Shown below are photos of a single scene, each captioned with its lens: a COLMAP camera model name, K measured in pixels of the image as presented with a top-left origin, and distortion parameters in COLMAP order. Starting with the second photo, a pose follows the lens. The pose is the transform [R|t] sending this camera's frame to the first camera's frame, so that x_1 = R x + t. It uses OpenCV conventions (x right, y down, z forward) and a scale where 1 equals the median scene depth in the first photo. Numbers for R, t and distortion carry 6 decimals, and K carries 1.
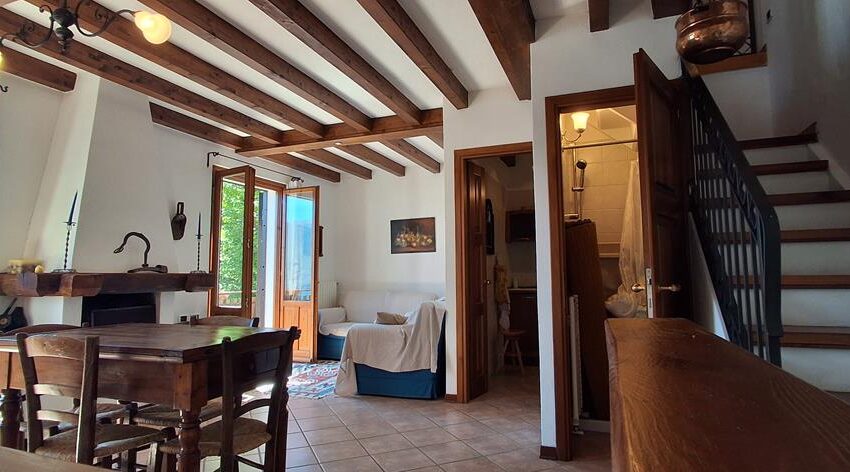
lens RADIAL K [[470.6, 0, 426.3], [0, 470.6, 226.9], [0, 0, 1]] dist [-0.000390, 0.002300]
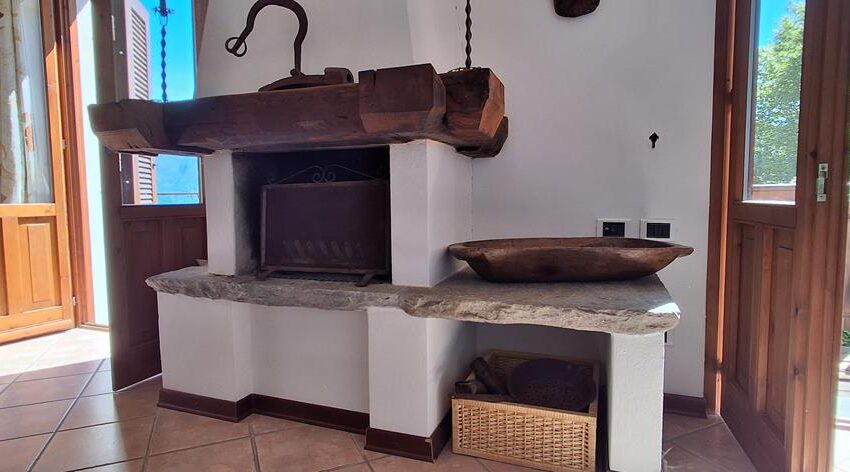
lens RADIAL K [[470.6, 0, 426.3], [0, 470.6, 226.9], [0, 0, 1]] dist [-0.000390, 0.002300]
pose [[0.014440, 0.070362, -0.997417, -0.139578], [0.113582, 0.990949, 0.071550, 0.138150], [0.993424, -0.114322, 0.006318, 0.784518]]
